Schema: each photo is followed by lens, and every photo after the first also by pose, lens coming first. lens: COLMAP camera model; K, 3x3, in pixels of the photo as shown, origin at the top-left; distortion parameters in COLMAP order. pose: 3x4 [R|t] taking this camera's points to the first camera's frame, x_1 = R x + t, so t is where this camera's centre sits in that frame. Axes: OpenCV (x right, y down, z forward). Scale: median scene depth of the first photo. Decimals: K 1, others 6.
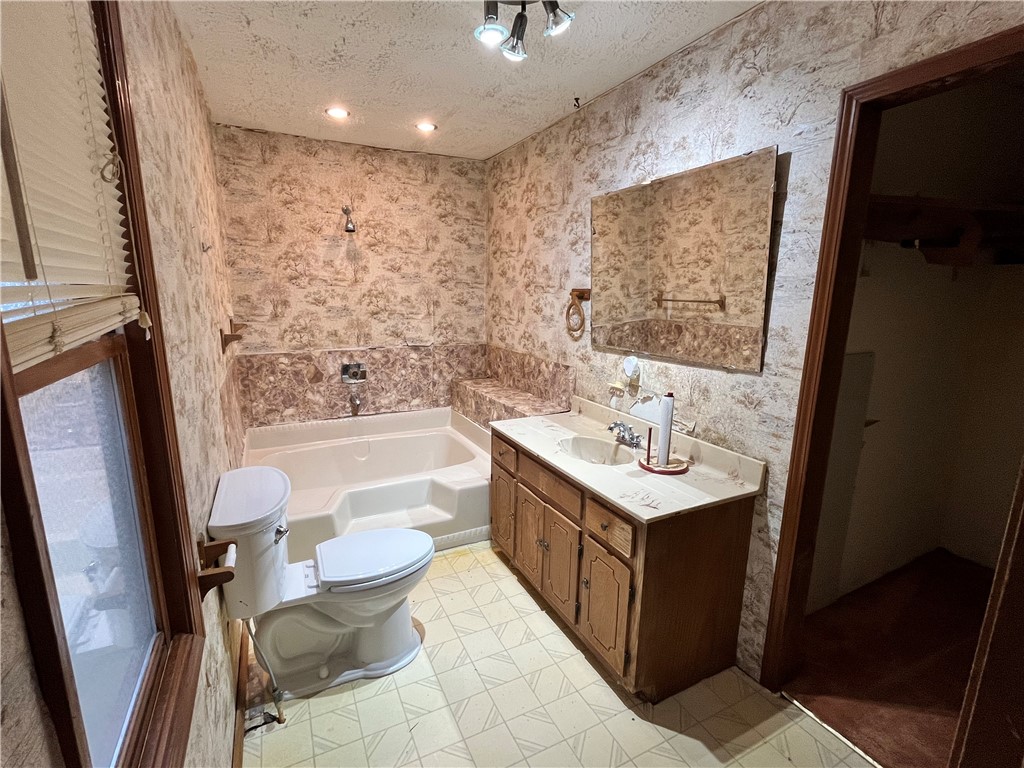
lens RADIAL K [[475.6, 0, 508.0], [0, 475.6, 386.2], [0, 0, 1]] dist [-0.001924, -0.000088]
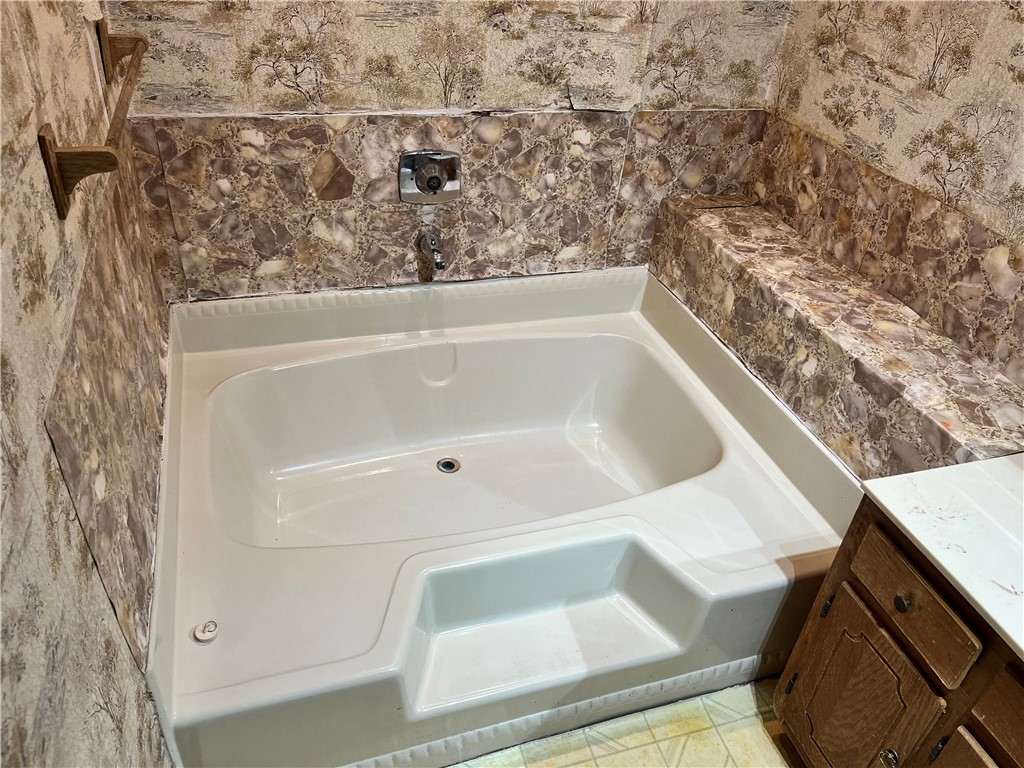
lens RADIAL K [[775.3, 0, 515.5], [0, 775.3, 383.1], [0, 0, 1]] dist [0.029733, -0.011897]
pose [[0.986527, 0.140825, -0.083265, -0.183075], [-0.097032, 0.913437, 0.395245, -0.132067], [0.131718, -0.381840, 0.914794, 0.378710]]
